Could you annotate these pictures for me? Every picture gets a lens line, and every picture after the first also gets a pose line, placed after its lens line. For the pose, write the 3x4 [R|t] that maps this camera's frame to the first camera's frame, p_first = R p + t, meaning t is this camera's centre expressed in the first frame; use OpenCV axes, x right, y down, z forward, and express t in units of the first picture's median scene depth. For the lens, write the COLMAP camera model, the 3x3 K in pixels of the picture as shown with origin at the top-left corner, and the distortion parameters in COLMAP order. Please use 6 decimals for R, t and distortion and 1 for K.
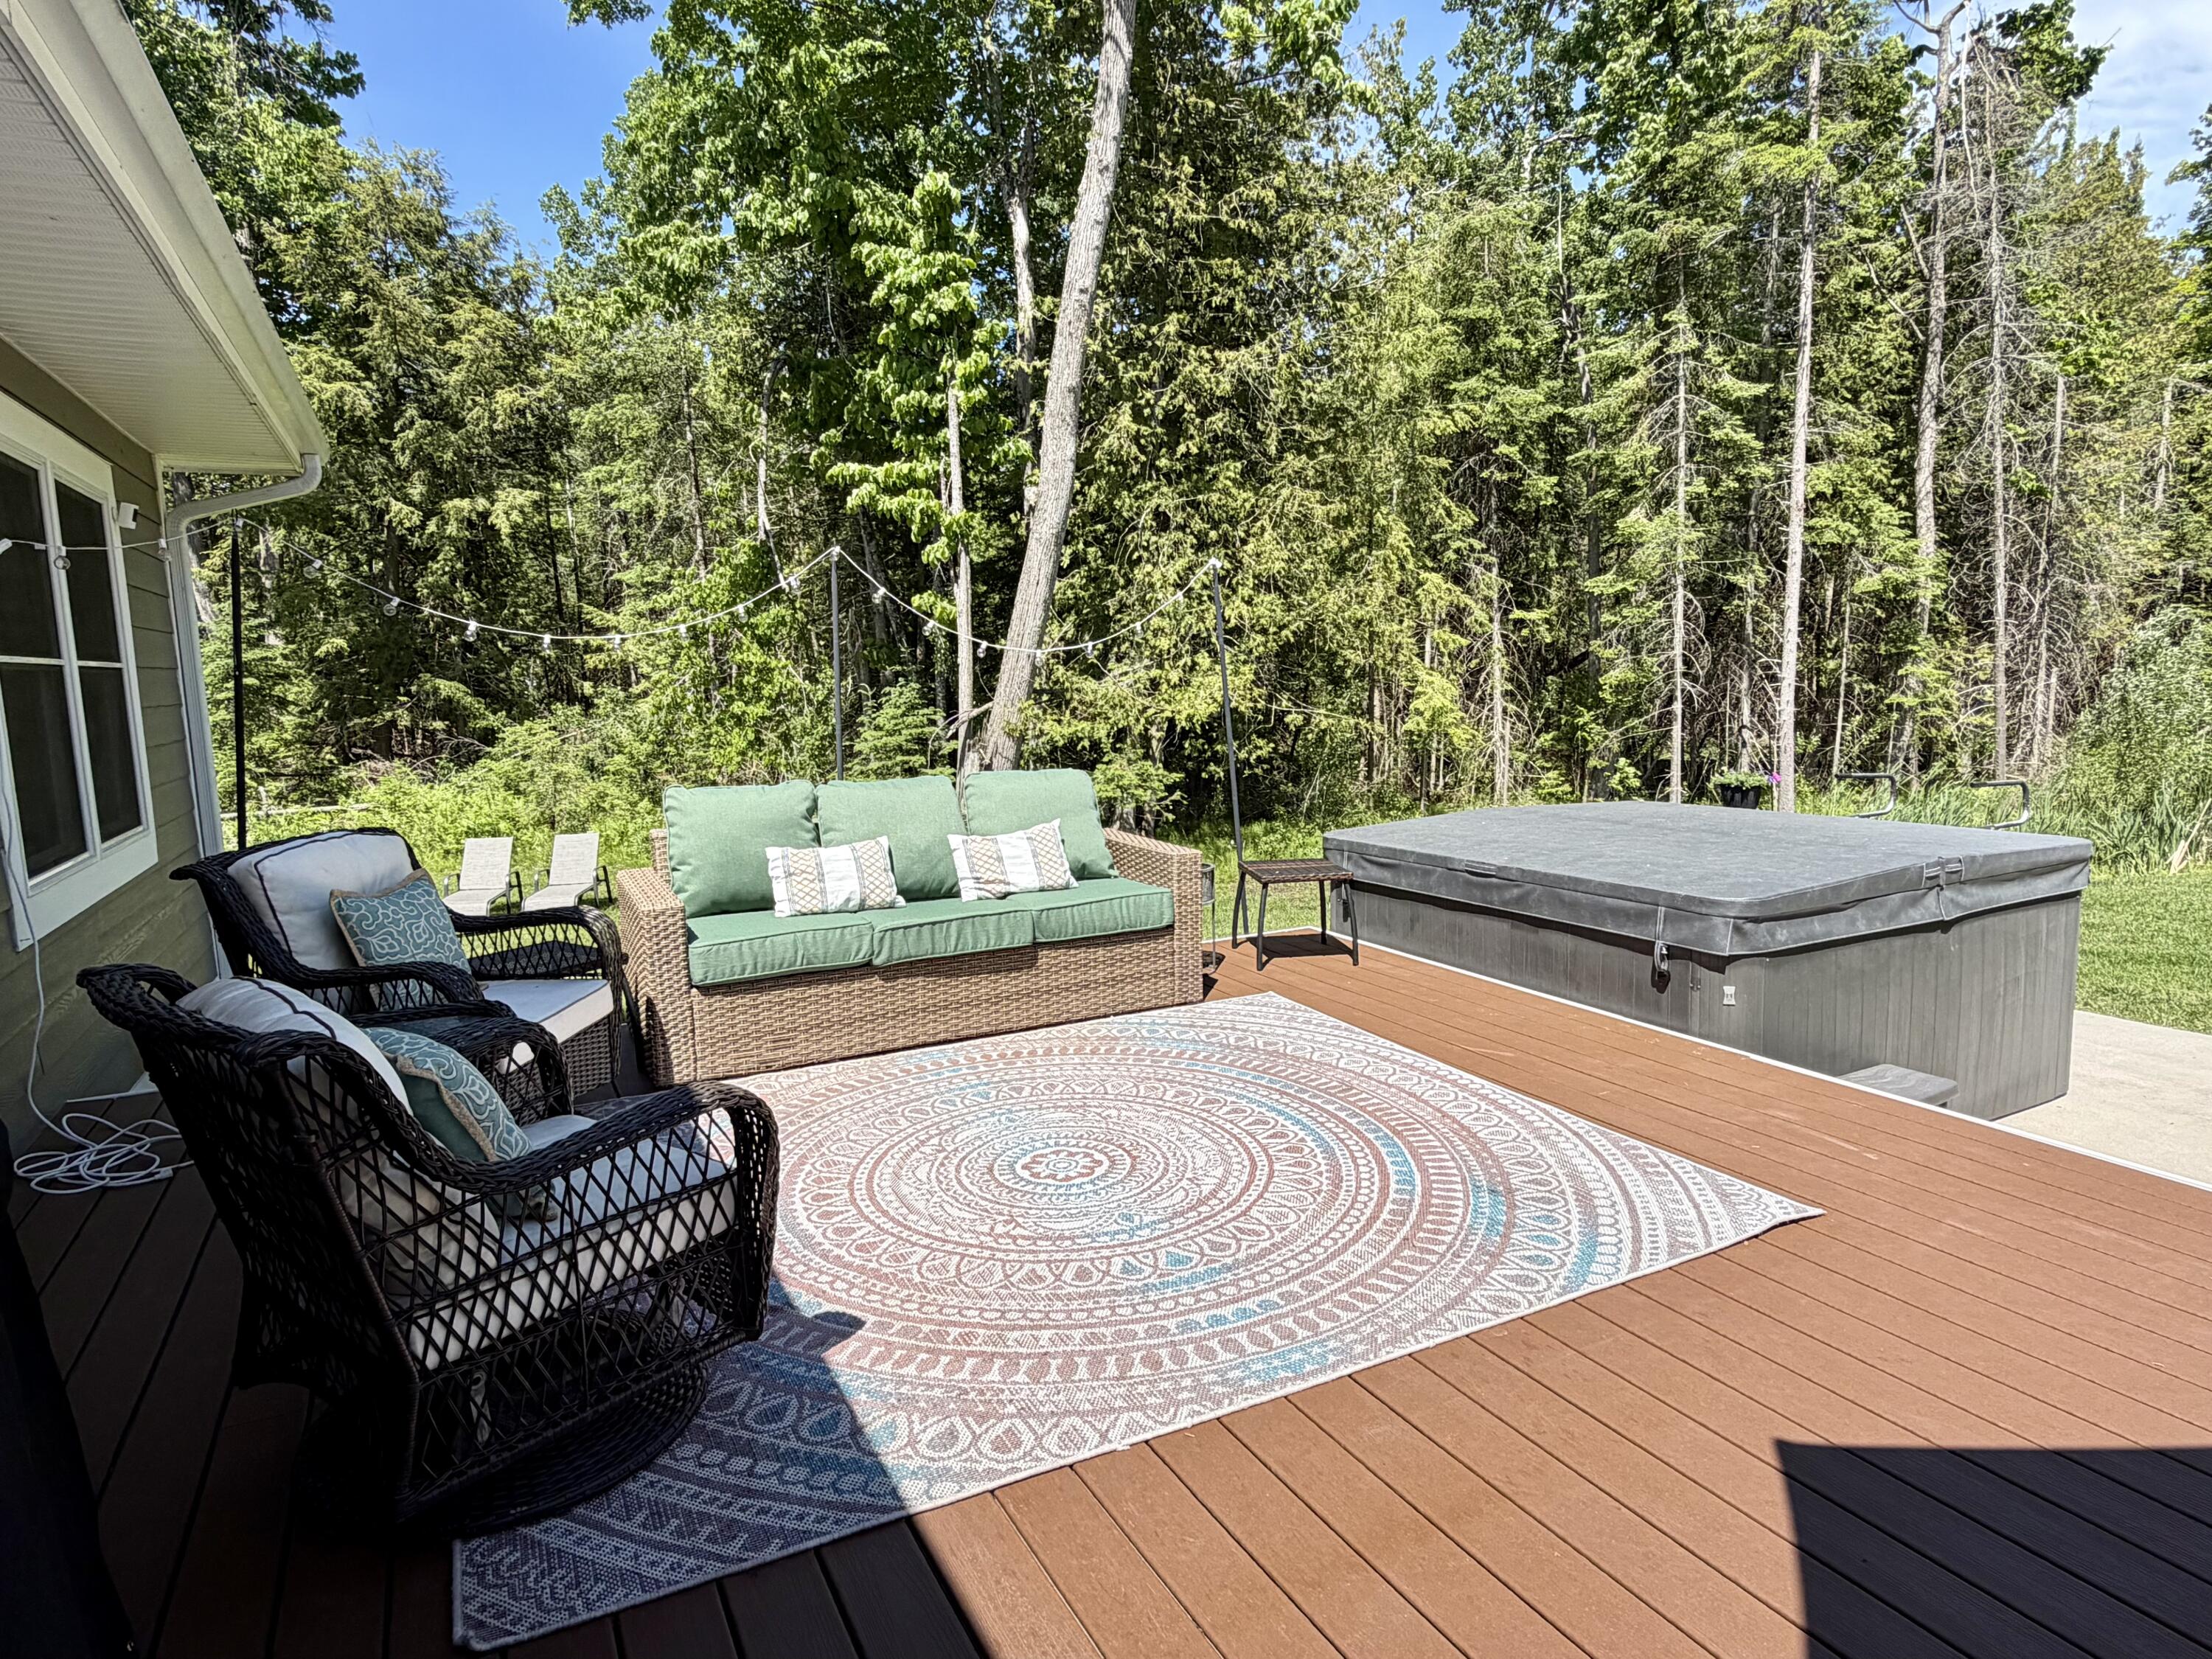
lens RADIAL K [[1300.5, 0, 1104.8], [0, 1300.5, 826.0], [0, 0, 1]] dist [-0.004529, 0.008372]
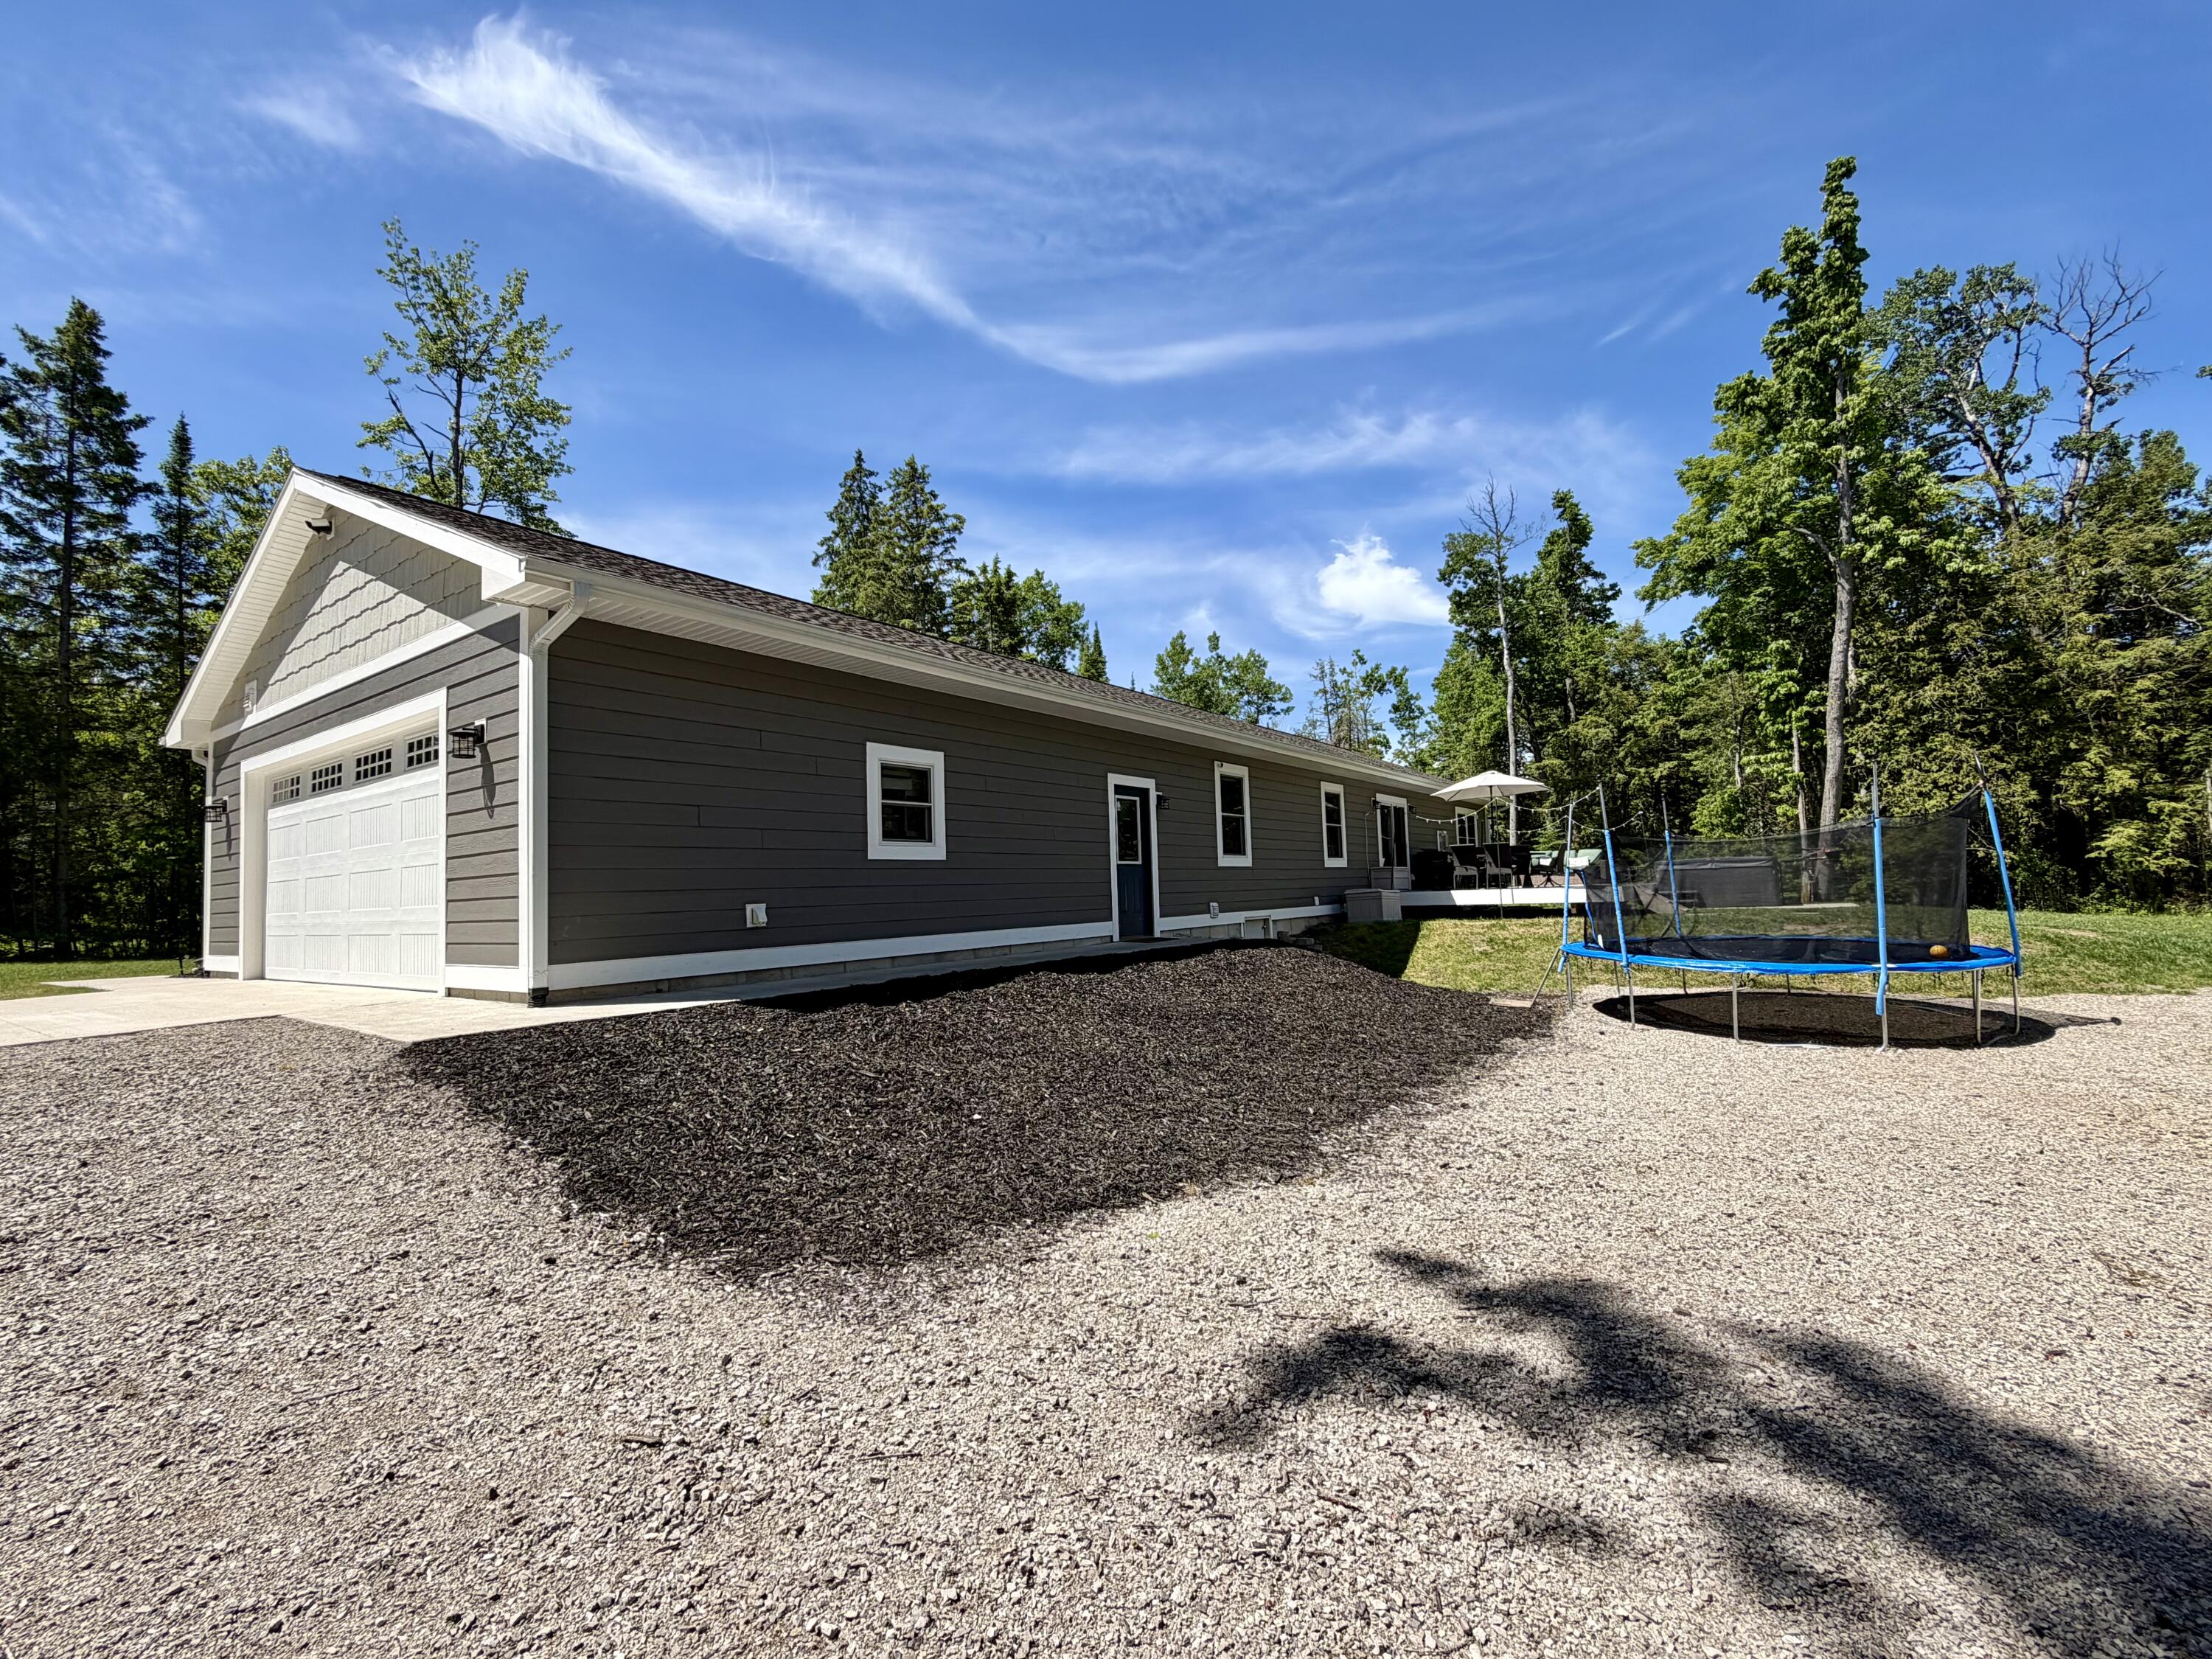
lens RADIAL K [[967.1, 0, 1117.5], [0, 967.1, 817.5], [0, 0, 1]] dist [0.000980, 0.000004]
pose [[0.467907, -0.045388, -0.882611, 0.869471], [-0.084716, 0.991778, -0.095914, 0.119458], [0.879708, 0.119650, 0.460215, -0.909560]]
